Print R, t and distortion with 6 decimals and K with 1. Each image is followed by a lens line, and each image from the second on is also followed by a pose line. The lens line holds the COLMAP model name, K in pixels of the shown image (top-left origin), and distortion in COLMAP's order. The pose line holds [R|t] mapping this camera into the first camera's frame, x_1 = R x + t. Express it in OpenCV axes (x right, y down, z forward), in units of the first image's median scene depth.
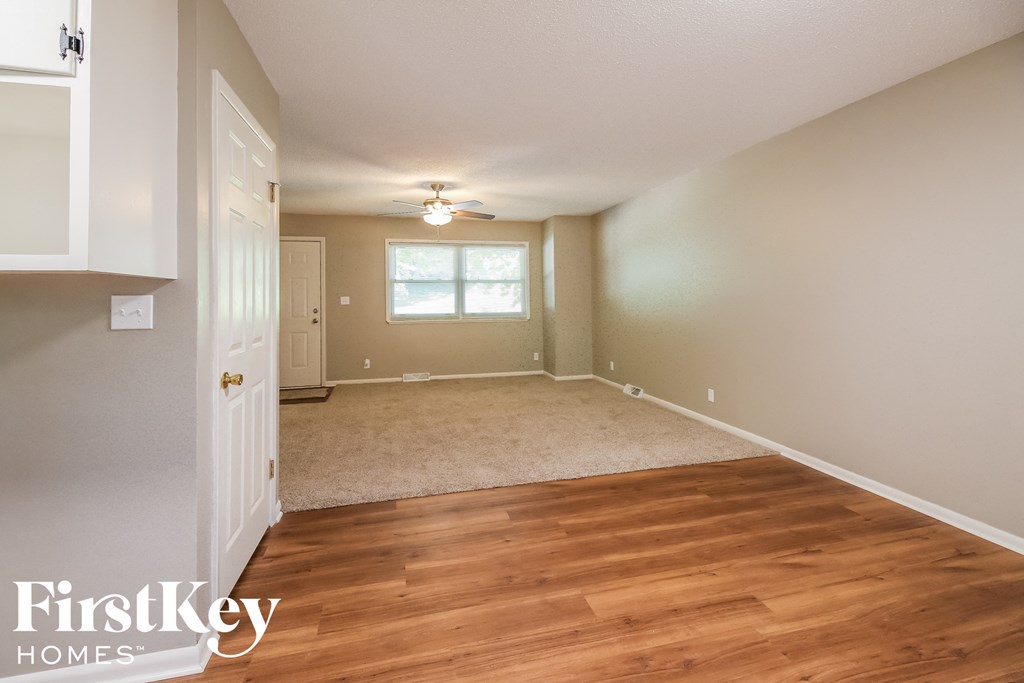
lens RADIAL K [[444.3, 0, 536.4], [0, 444.3, 286.3], [0, 0, 1]] dist [0.000772, -0.000049]
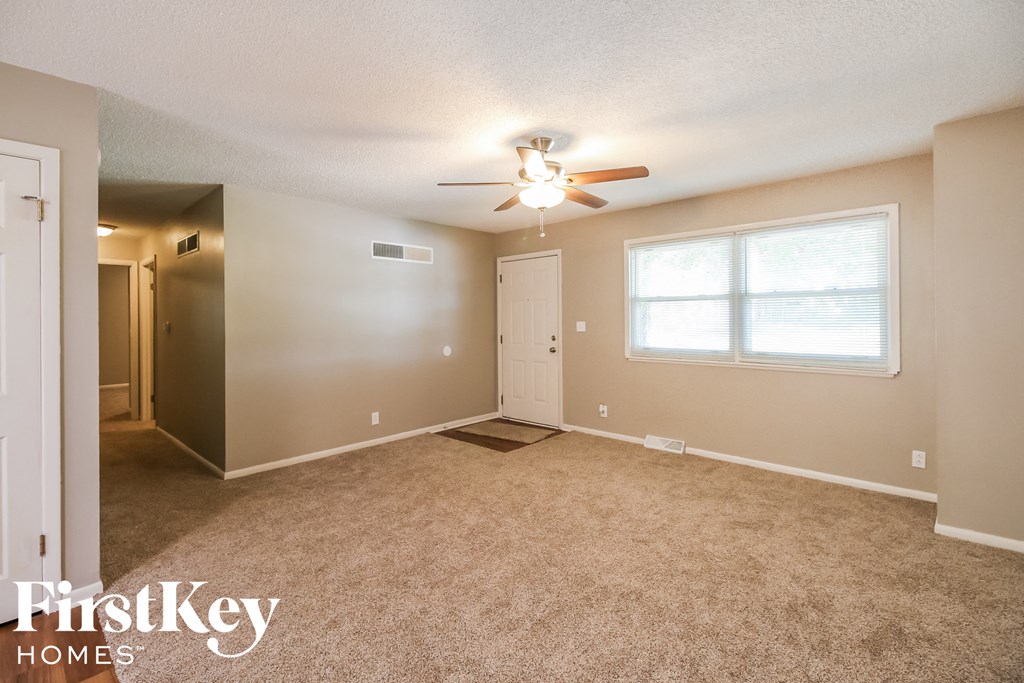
lens RADIAL K [[457.8, 0, 517.4], [0, 457.8, 322.7], [0, 0, 1]] dist [-0.014577, -0.000392]
pose [[0.507451, 0.014730, -0.861555, 0.206438], [0.027033, 0.999090, 0.033003, -0.004487], [0.861257, -0.040038, 0.506590, 0.469281]]
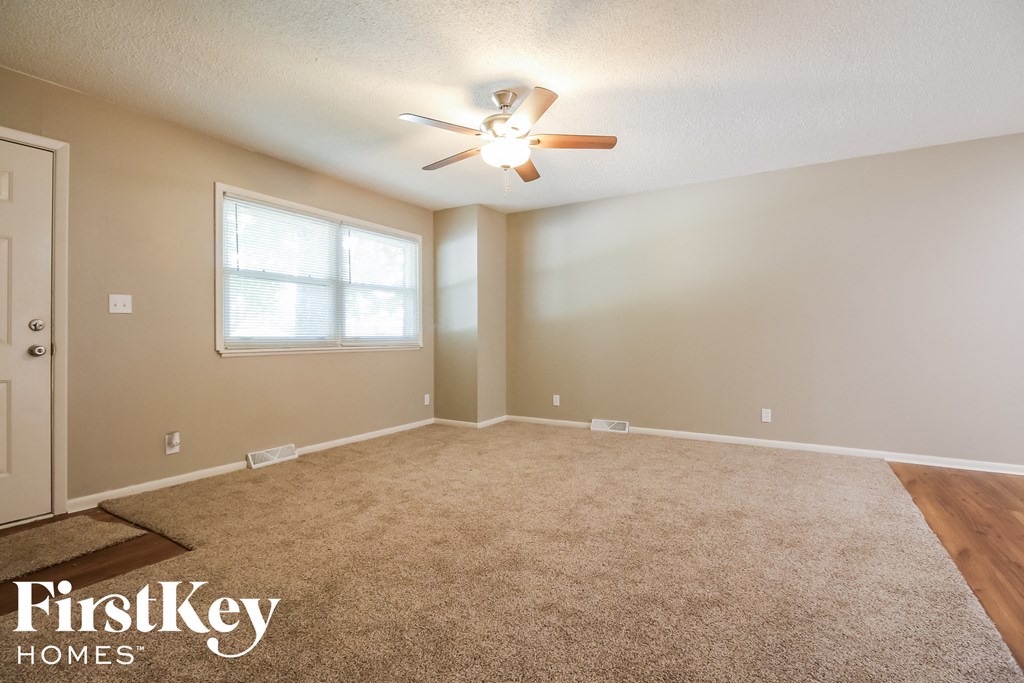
lens RADIAL K [[457.8, 0, 517.4], [0, 457.8, 322.7], [0, 0, 1]] dist [-0.014577, -0.000392]
pose [[0.753113, 0.022256, 0.657515, -0.411556], [-0.020924, 0.999732, -0.009873, 0.044920], [-0.657559, -0.006323, 0.753377, 0.397758]]
